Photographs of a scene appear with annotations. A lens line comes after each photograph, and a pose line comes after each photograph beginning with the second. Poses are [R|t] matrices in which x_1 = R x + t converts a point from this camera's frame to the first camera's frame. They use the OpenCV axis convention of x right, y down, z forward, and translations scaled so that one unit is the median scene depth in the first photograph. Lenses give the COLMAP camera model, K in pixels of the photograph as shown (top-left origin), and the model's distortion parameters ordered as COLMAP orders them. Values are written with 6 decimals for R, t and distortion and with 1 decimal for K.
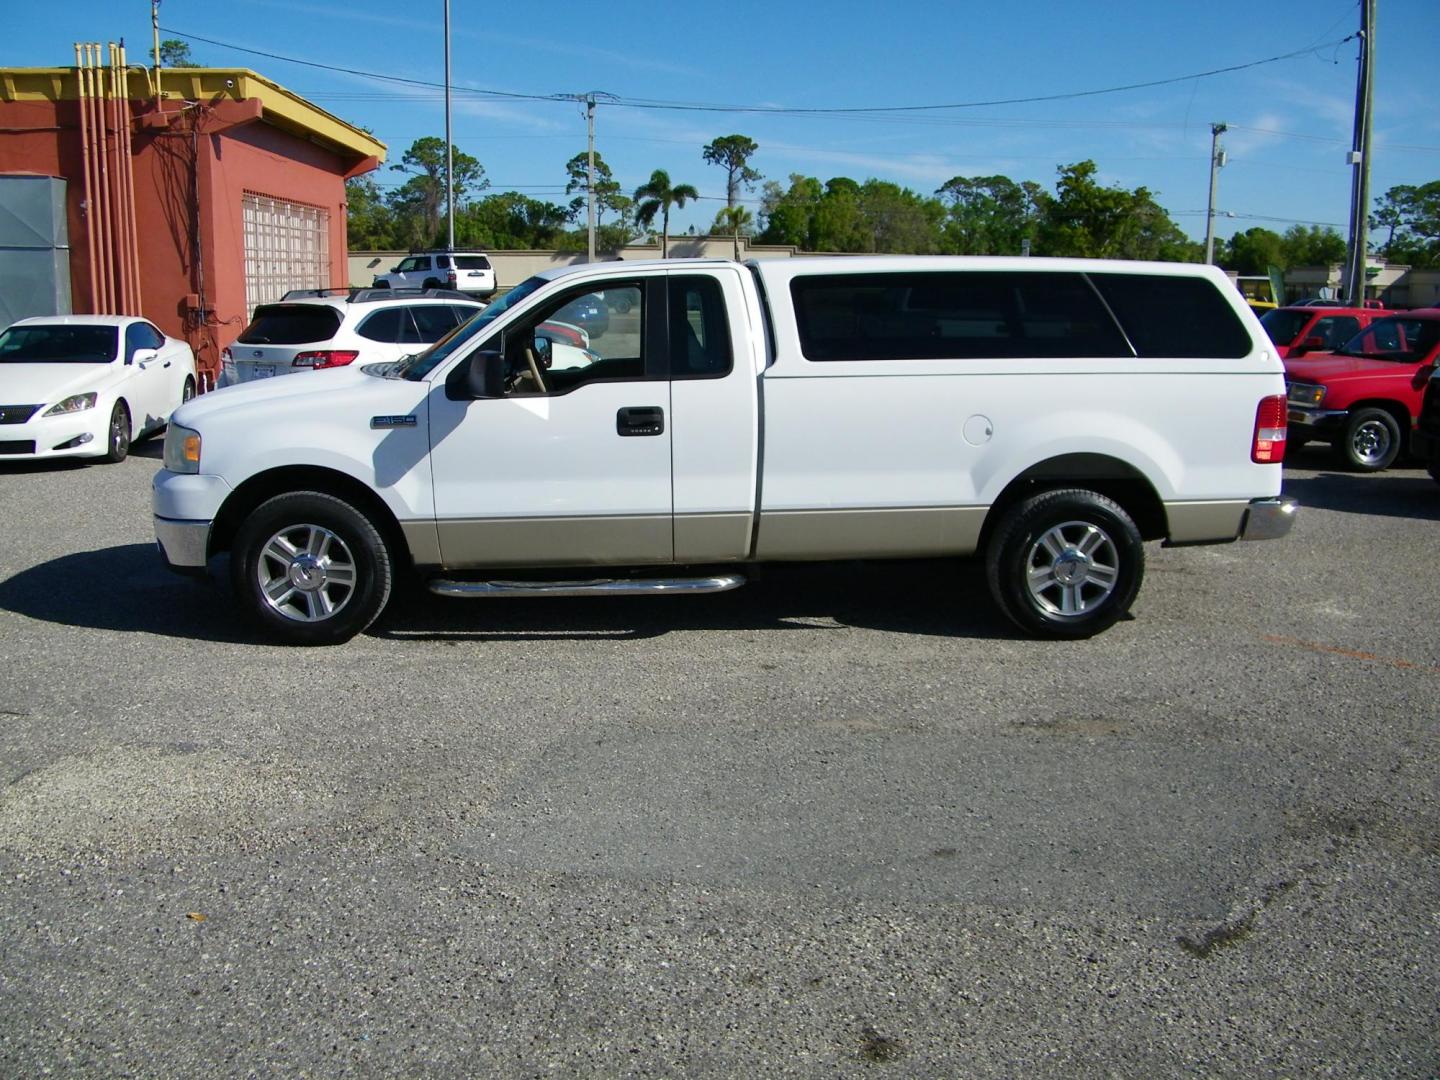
lens RADIAL K [[1229.7, 0, 716.0], [0, 1229.7, 521.8], [0, 0, 1]] dist [-0.192544, 0.170576]
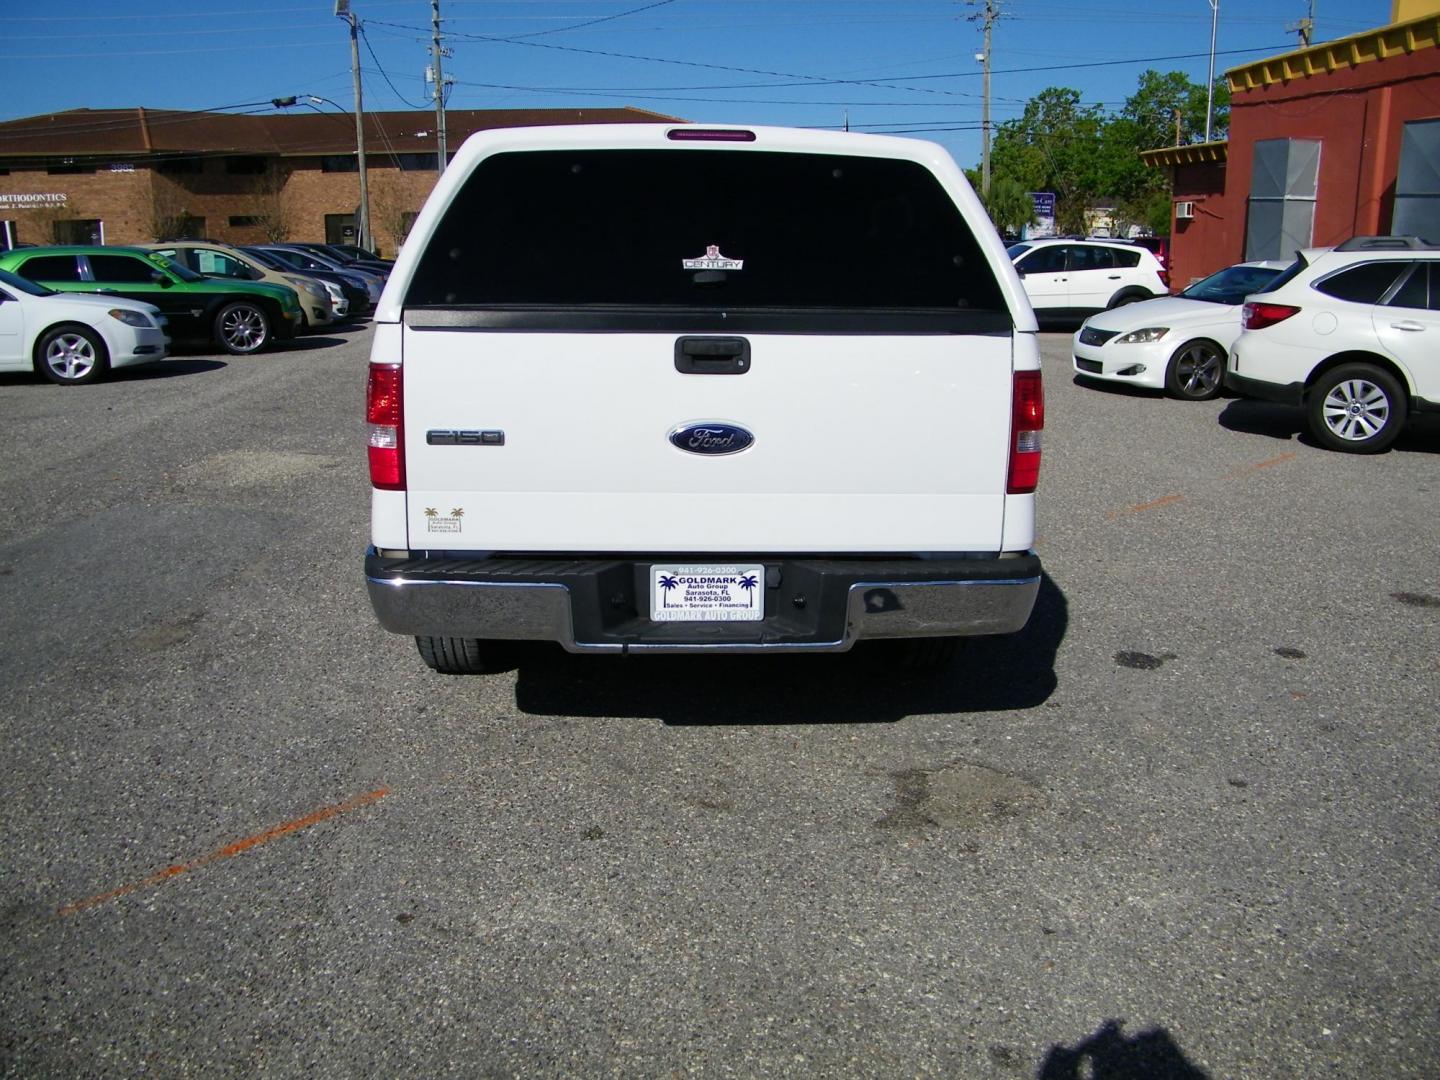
lens RADIAL K [[1229.7, 0, 716.0], [0, 1229.7, 521.8], [0, 0, 1]] dist [-0.192544, 0.170576]
pose [[-0.003460, 0.223265, -0.974752, 0.400197], [-0.197376, 0.955429, 0.219540, -0.073600], [0.980322, 0.193152, 0.040761, 0.443565]]
